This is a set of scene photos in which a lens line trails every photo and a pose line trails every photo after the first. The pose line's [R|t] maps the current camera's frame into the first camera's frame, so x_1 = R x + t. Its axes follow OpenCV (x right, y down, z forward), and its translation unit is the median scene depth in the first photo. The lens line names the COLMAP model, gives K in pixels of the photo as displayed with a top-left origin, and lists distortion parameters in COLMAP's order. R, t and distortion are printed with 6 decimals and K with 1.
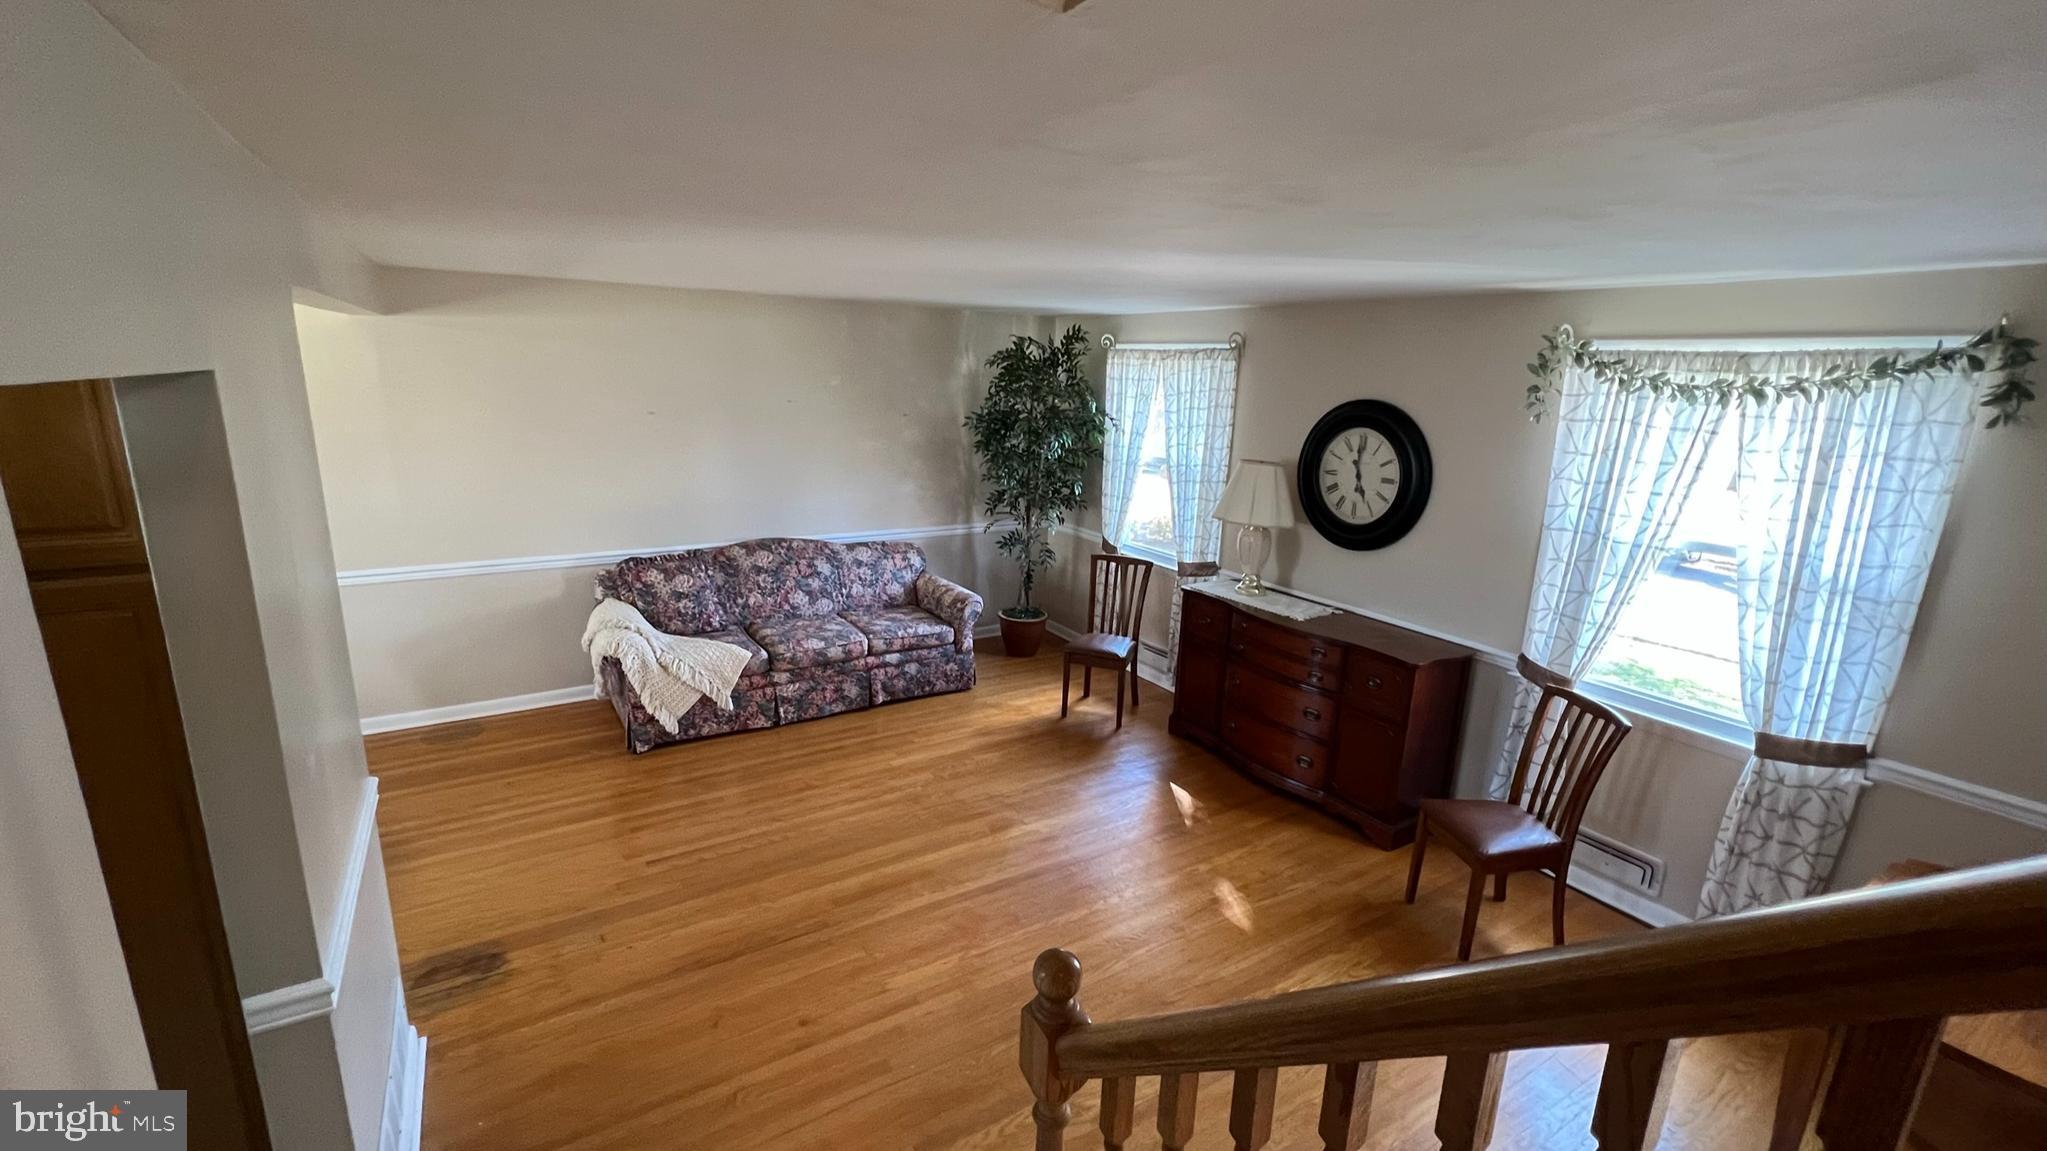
lens RADIAL K [[856.6, 0, 1029.8], [0, 856.6, 582.2], [0, 0, 1]] dist [-0.001112, -0.000007]
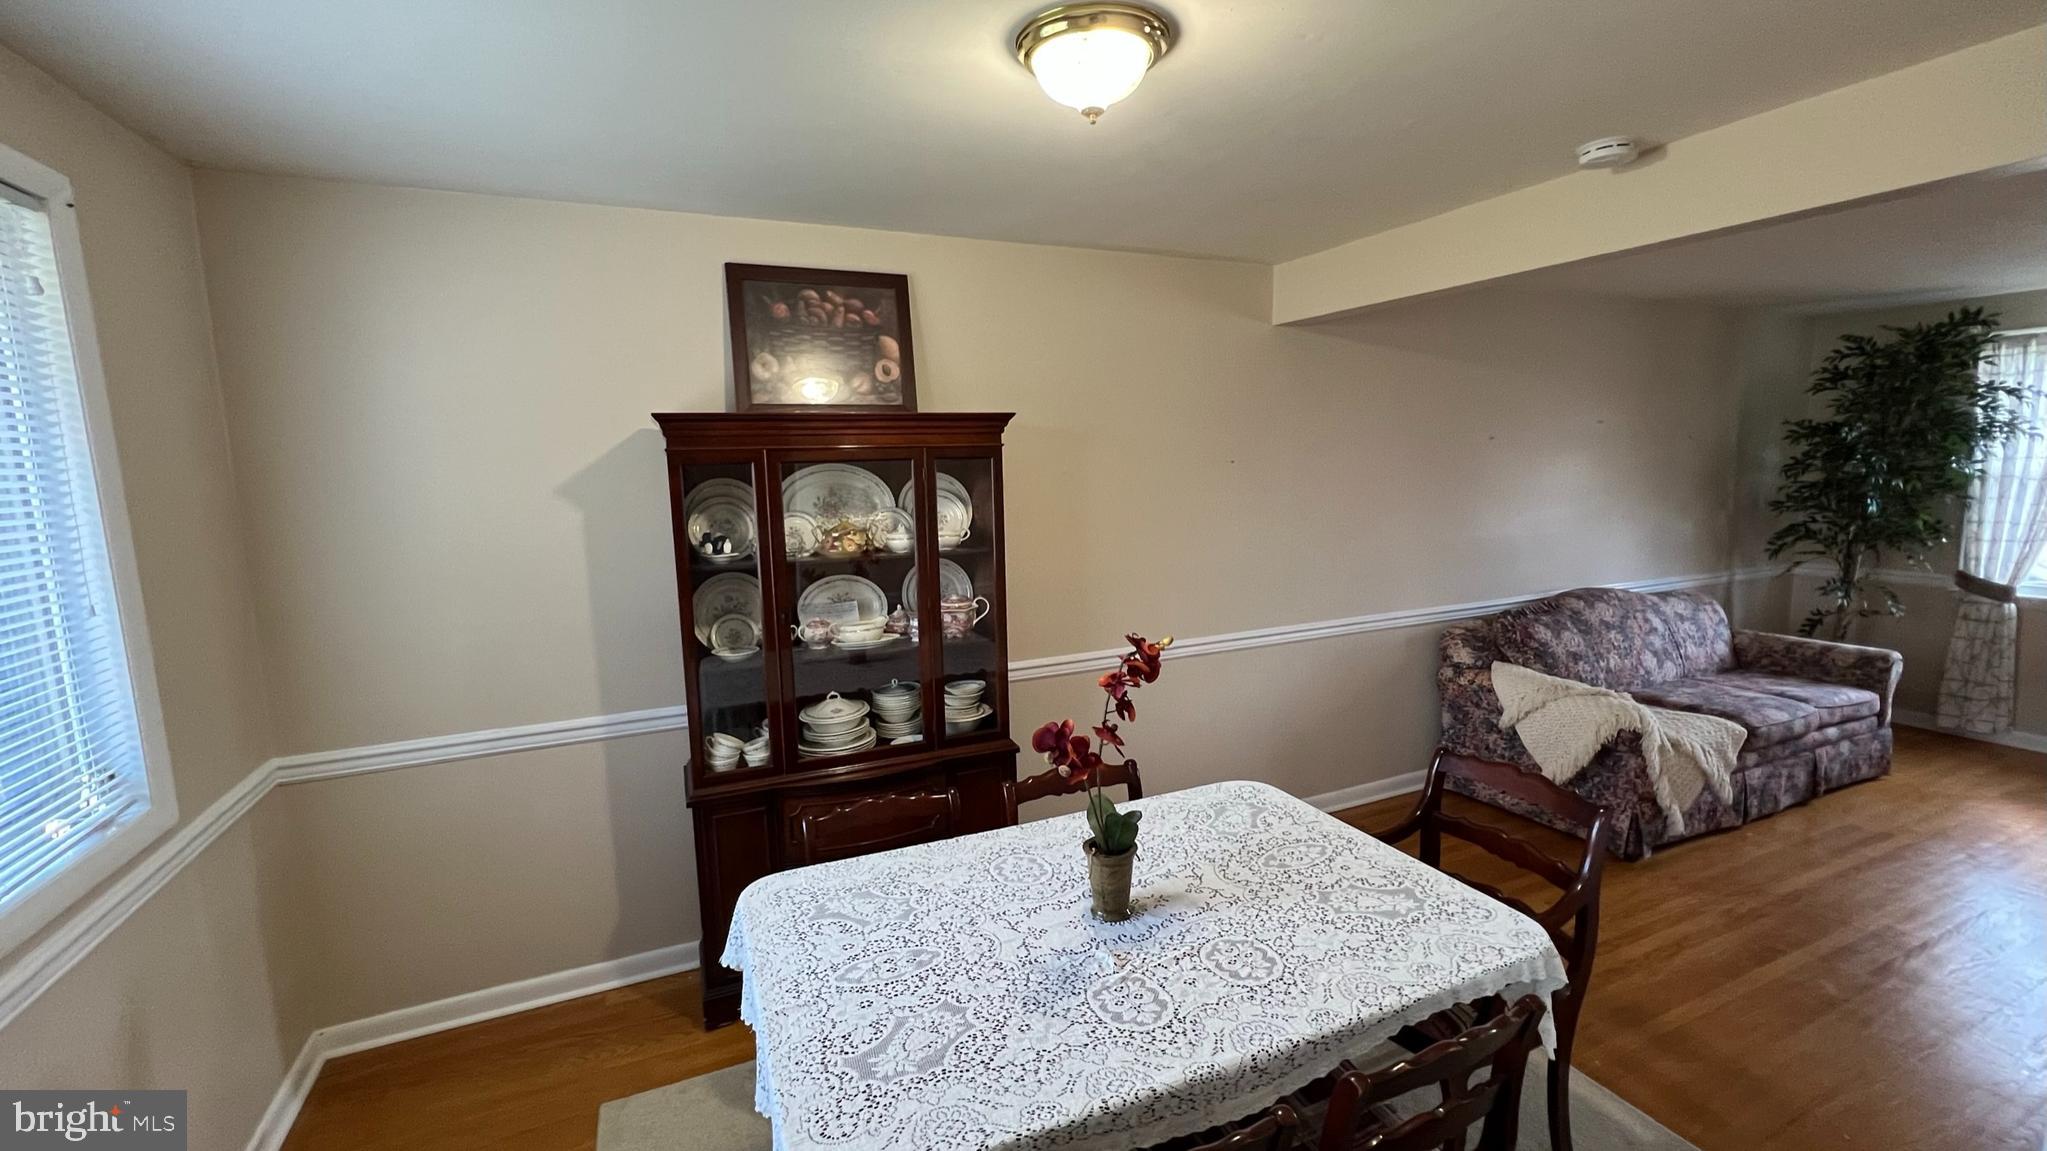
lens RADIAL K [[856.6, 0, 1019.8], [0, 856.6, 582.1], [0, 0, 1]] dist [-0.001112, -0.000007]
pose [[0.988444, -0.040845, -0.145981, -0.763217], [0.024295, 0.993252, -0.113406, 0.023512], [0.149628, 0.108548, 0.982766, 0.125221]]
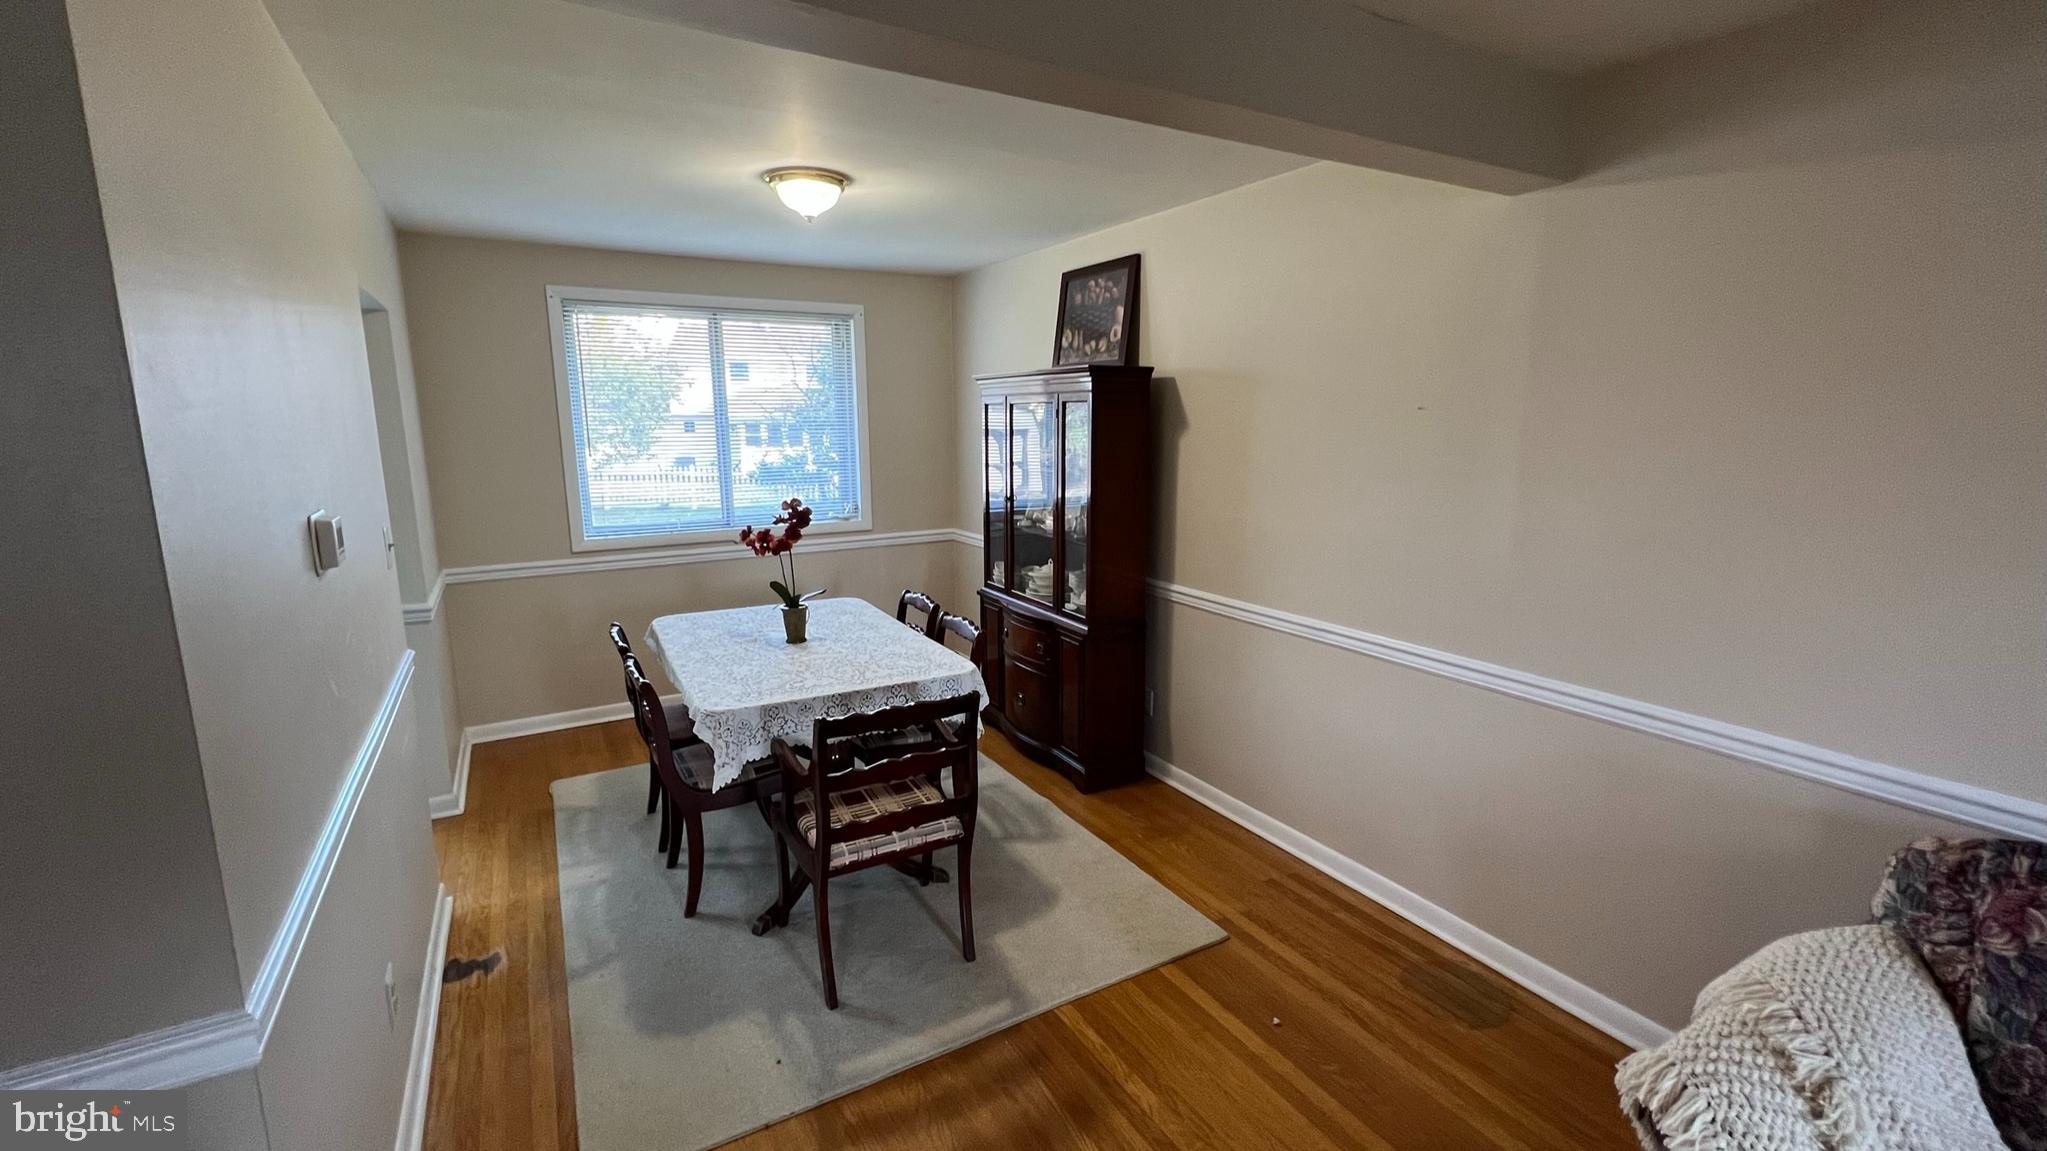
lens RADIAL K [[856.6, 0, 1017.3], [0, 856.6, 564.9], [0, 0, 1]] dist [-0.001112, -0.000007]
pose [[-0.037891, 0.143936, -0.988861, -0.168215], [-0.242527, 0.958660, 0.148833, -0.076099], [0.969405, 0.245465, -0.001417, 0.611386]]
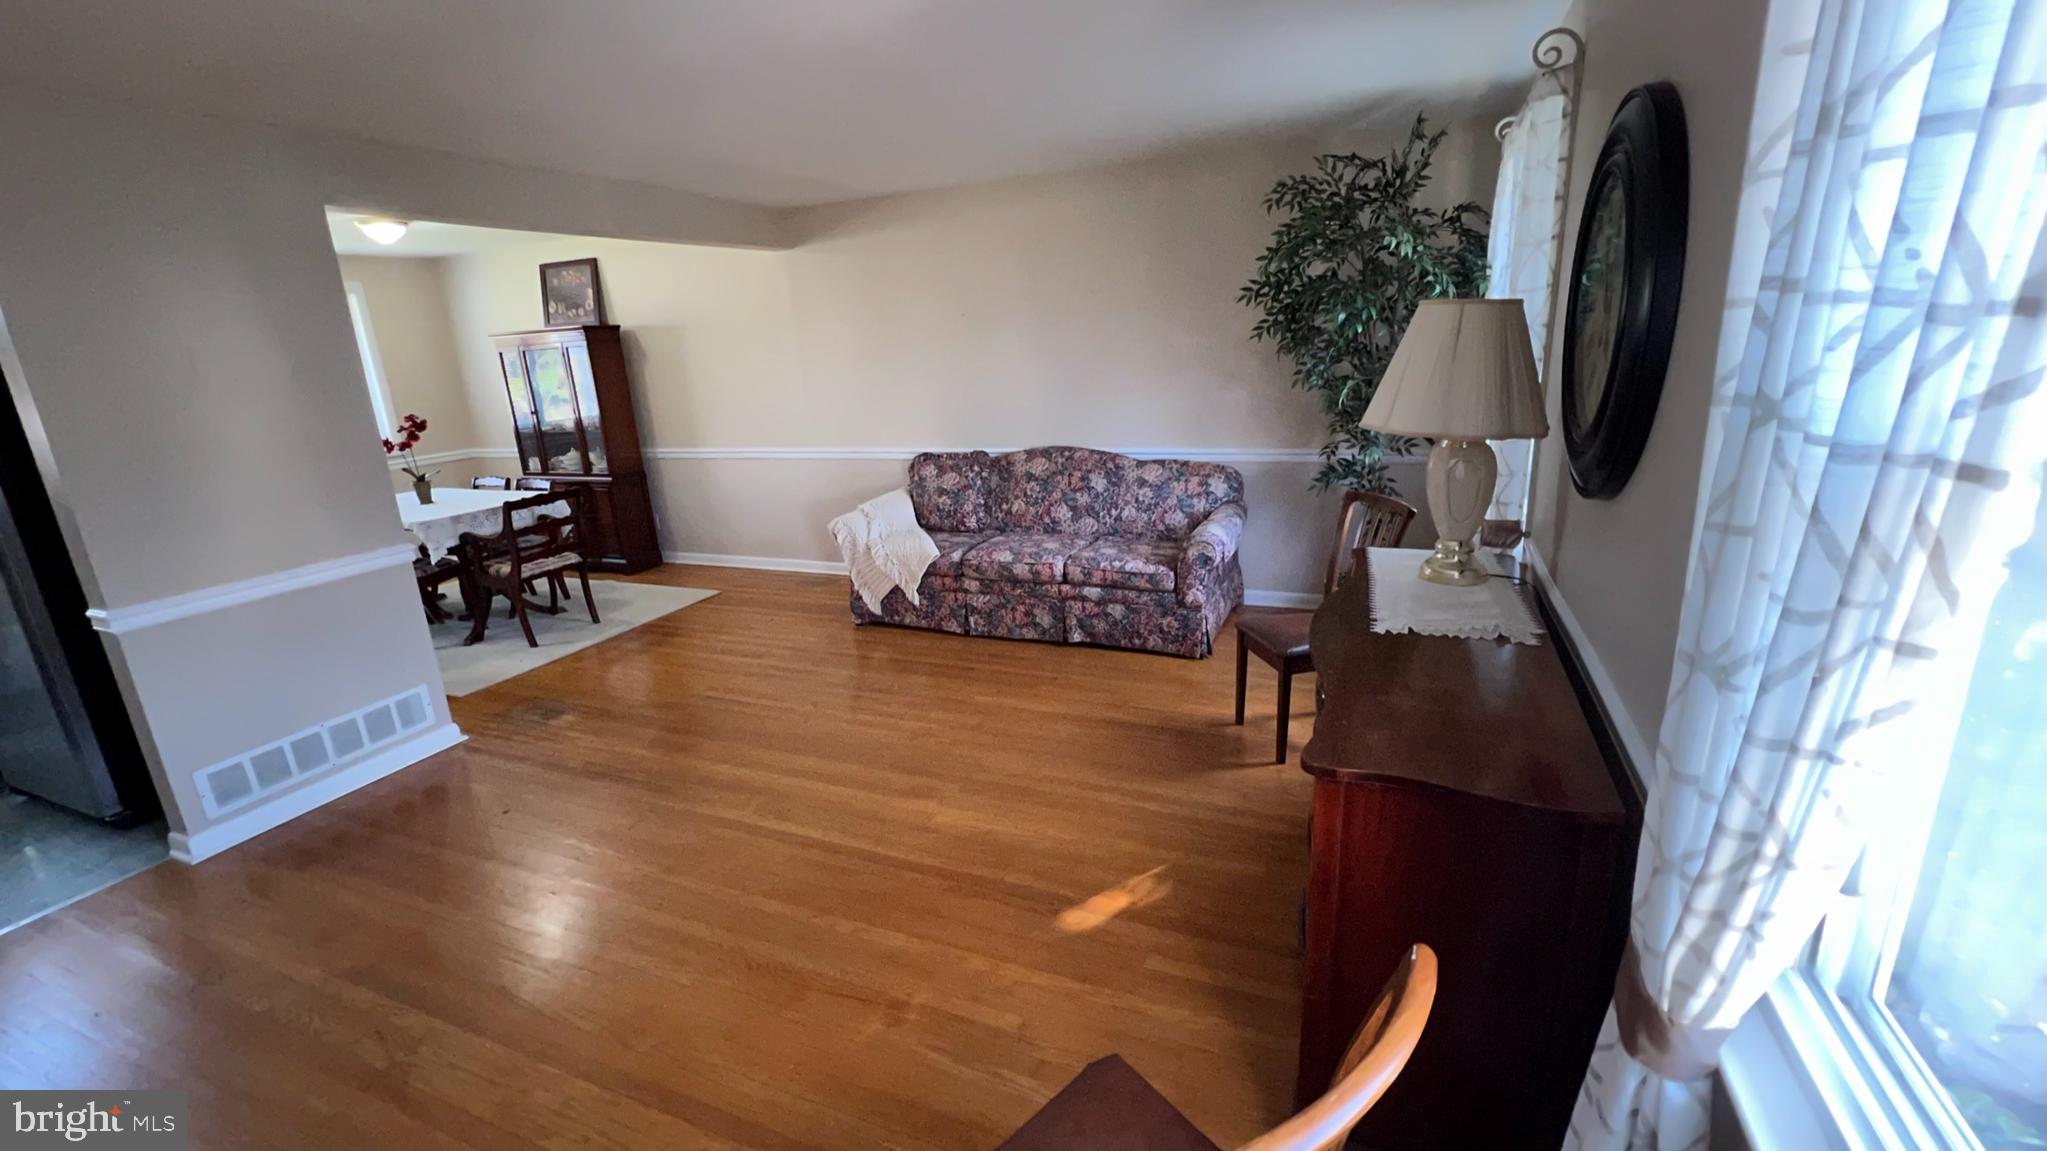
lens RADIAL K [[856.6, 0, 1011.8], [0, 856.6, 573.0], [0, 0, 1]] dist [-0.001112, -0.000007]
pose [[0.551224, 0.160226, -0.818828, 0.475078], [-0.131245, 0.985821, 0.104551, -0.006540], [0.823970, 0.049836, 0.564437, 0.467790]]
